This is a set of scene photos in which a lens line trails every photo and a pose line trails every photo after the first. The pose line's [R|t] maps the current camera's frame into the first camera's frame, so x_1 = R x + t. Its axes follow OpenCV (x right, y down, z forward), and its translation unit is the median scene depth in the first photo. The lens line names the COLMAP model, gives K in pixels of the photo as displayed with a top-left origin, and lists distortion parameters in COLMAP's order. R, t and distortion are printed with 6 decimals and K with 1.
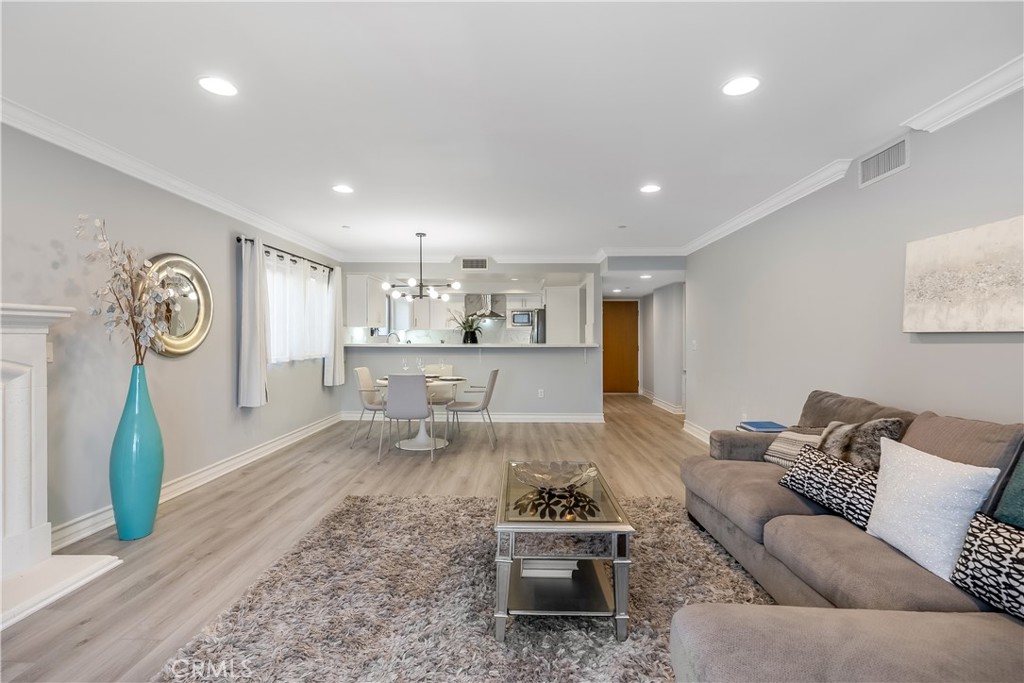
lens RADIAL K [[463.9, 0, 518.1], [0, 463.9, 335.9], [0, 0, 1]] dist [-0.006959, 0.001973]
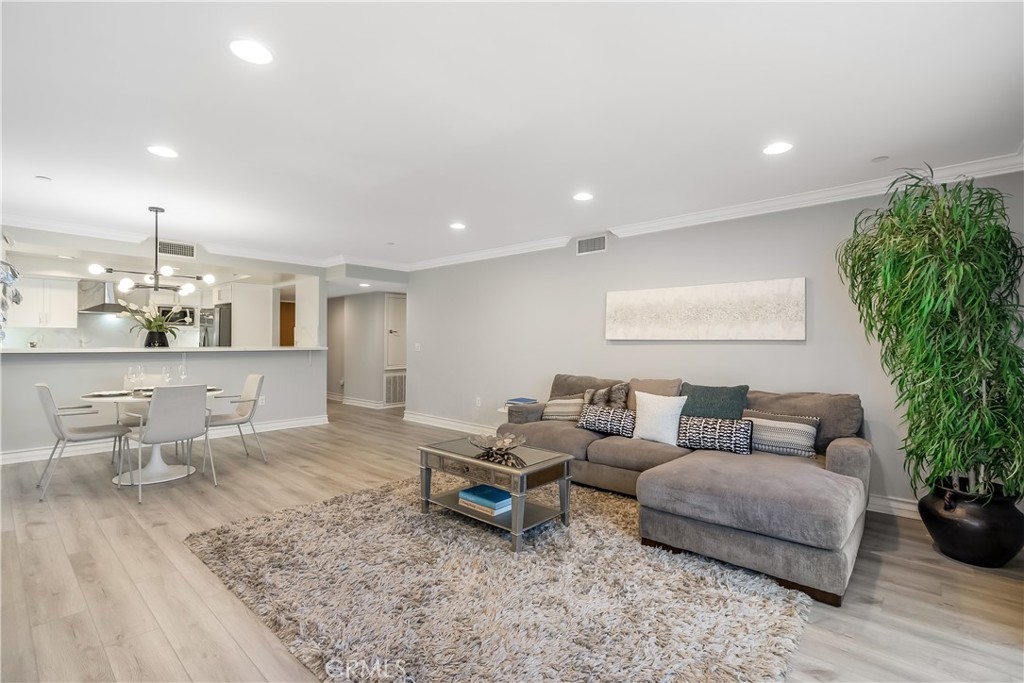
lens RADIAL K [[463.9, 0, 518.1], [0, 463.9, 335.9], [0, 0, 1]] dist [-0.006959, 0.001973]
pose [[0.651377, 0.010958, 0.758675, -0.595755], [-0.007753, 0.999940, -0.007787, -0.003030], [-0.758715, -0.000810, 0.651423, 0.029848]]
